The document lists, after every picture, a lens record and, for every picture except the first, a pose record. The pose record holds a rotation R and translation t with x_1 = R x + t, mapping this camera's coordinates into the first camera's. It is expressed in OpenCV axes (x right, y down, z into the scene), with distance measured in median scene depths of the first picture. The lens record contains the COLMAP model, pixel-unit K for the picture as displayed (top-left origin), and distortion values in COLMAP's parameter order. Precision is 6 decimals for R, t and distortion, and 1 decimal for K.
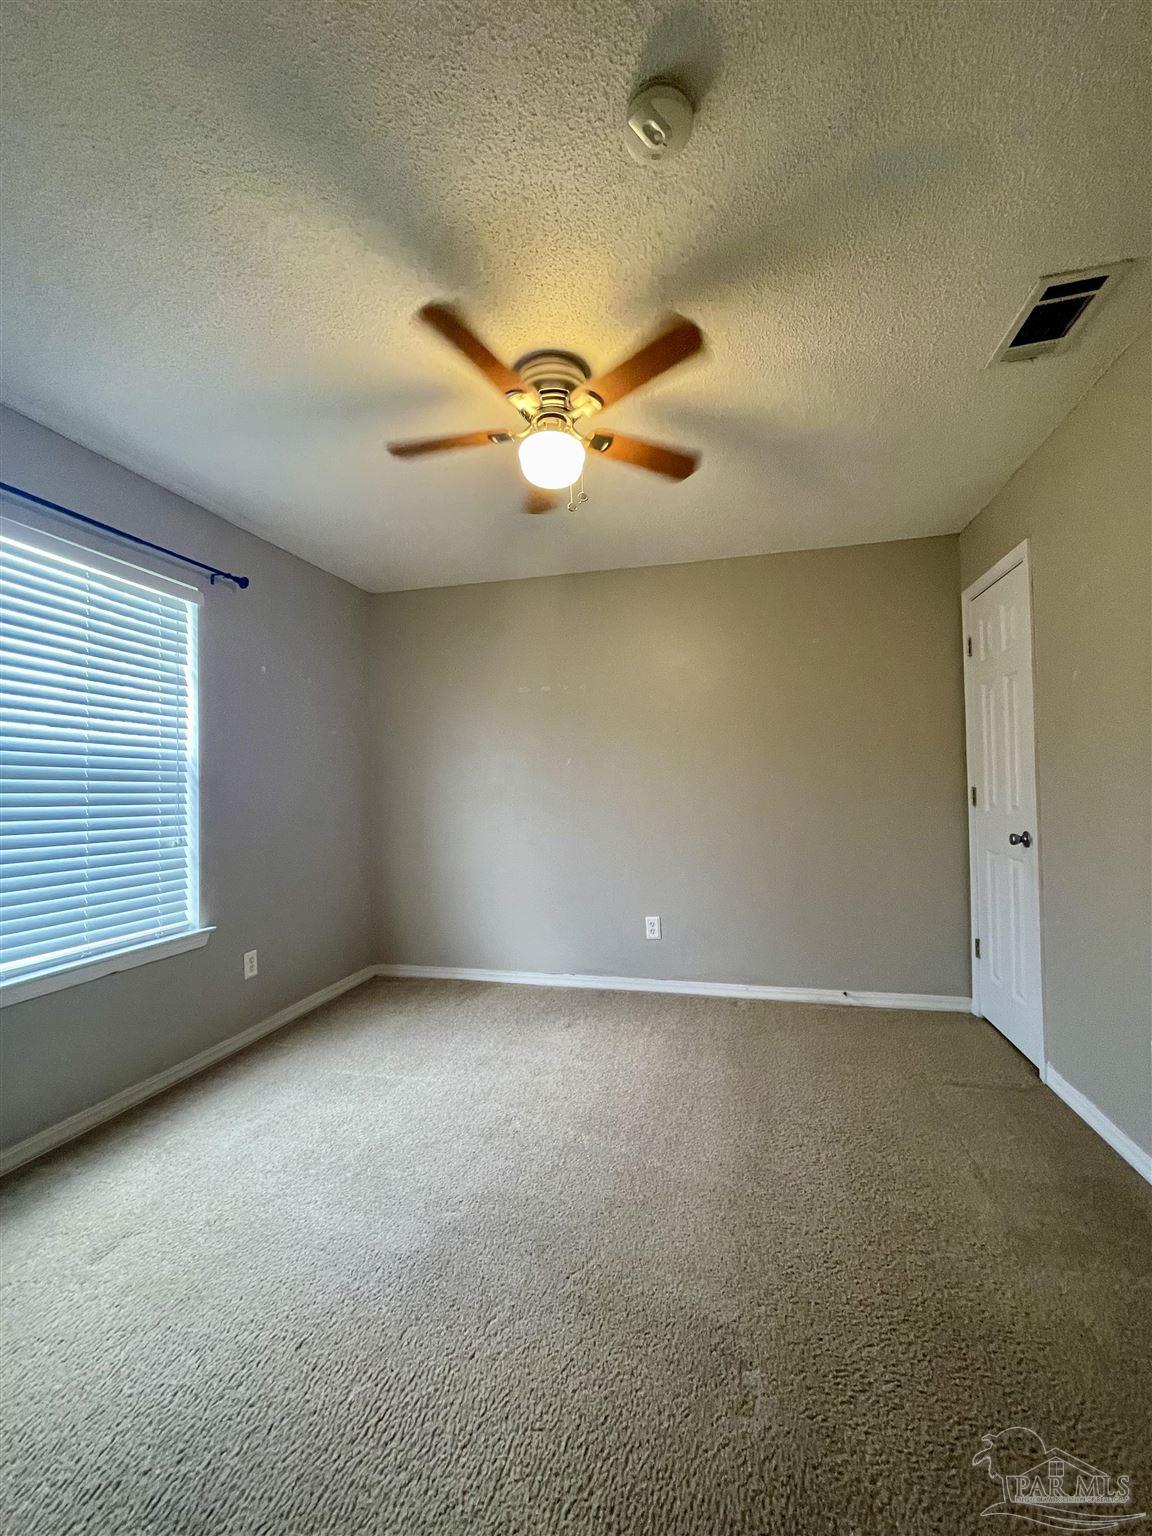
lens RADIAL K [[619.7, 0, 578.6], [0, 619.7, 764.6], [0, 0, 1]] dist [-0.004188, 0.004113]
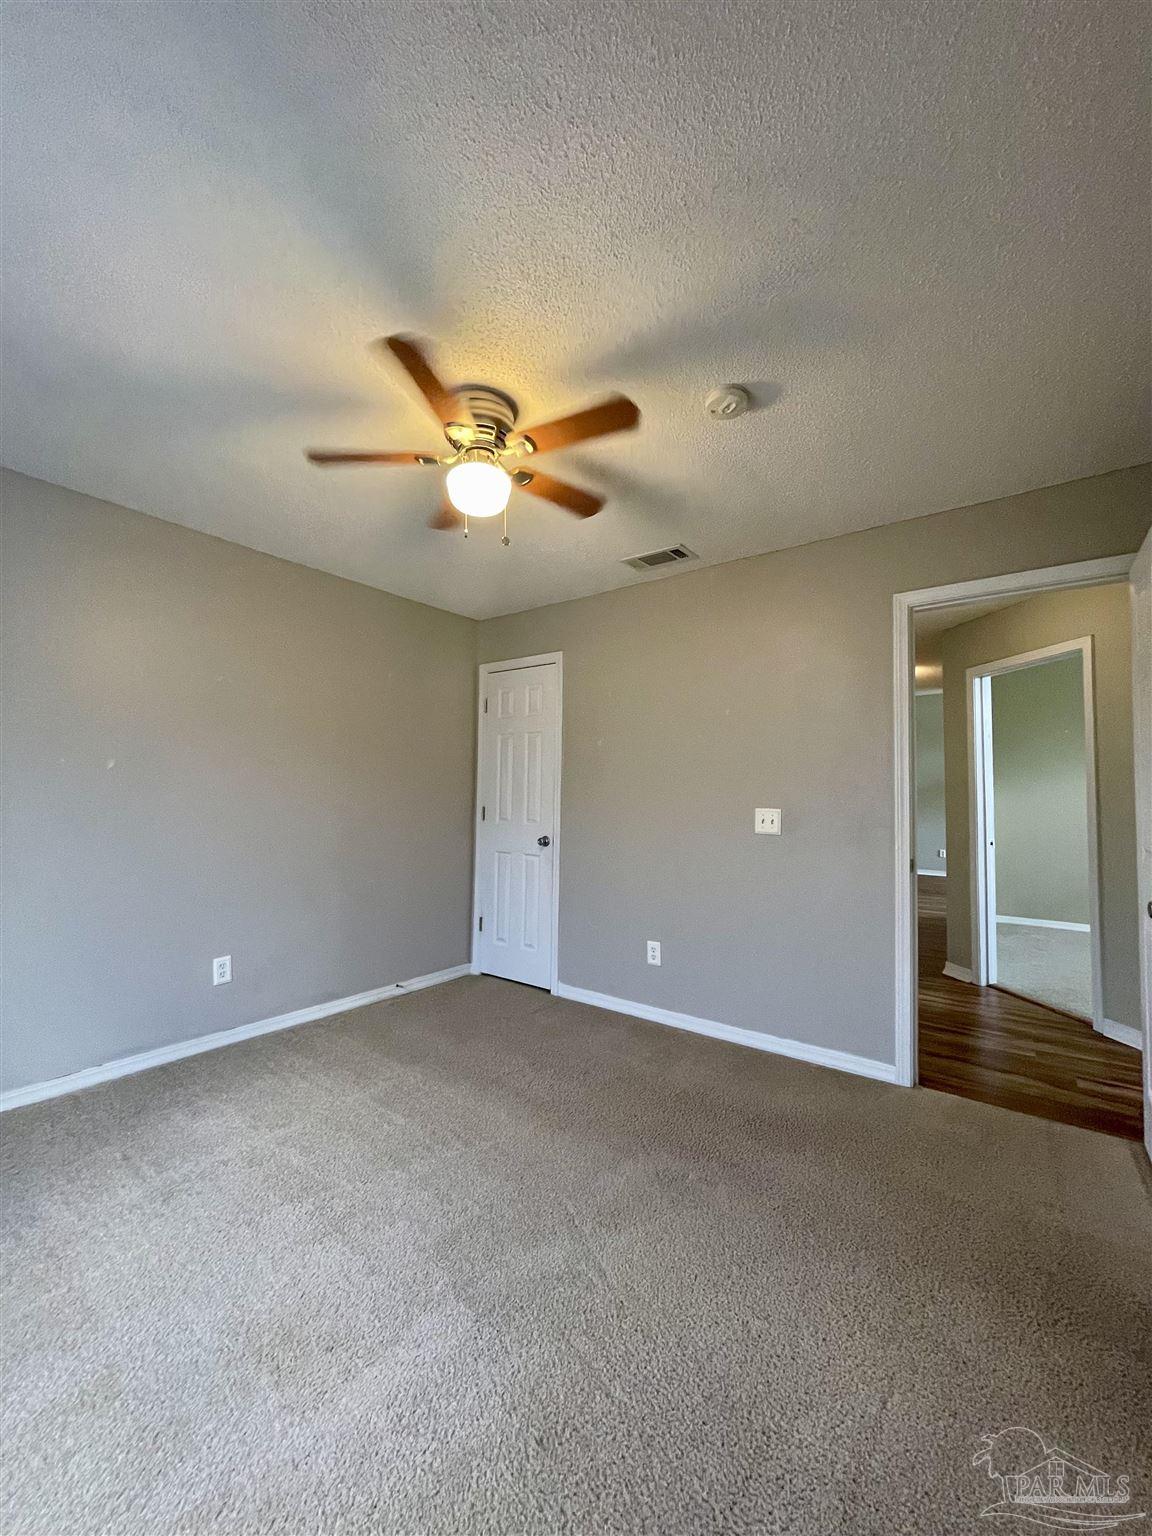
lens RADIAL K [[619.7, 0, 578.6], [0, 619.7, 764.6], [0, 0, 1]] dist [-0.004188, 0.004113]
pose [[0.390262, 0.071981, 0.917886, -0.575643], [-0.049394, 0.997140, -0.057195, 0.011367], [-0.919378, -0.023017, 0.392701, 0.276721]]
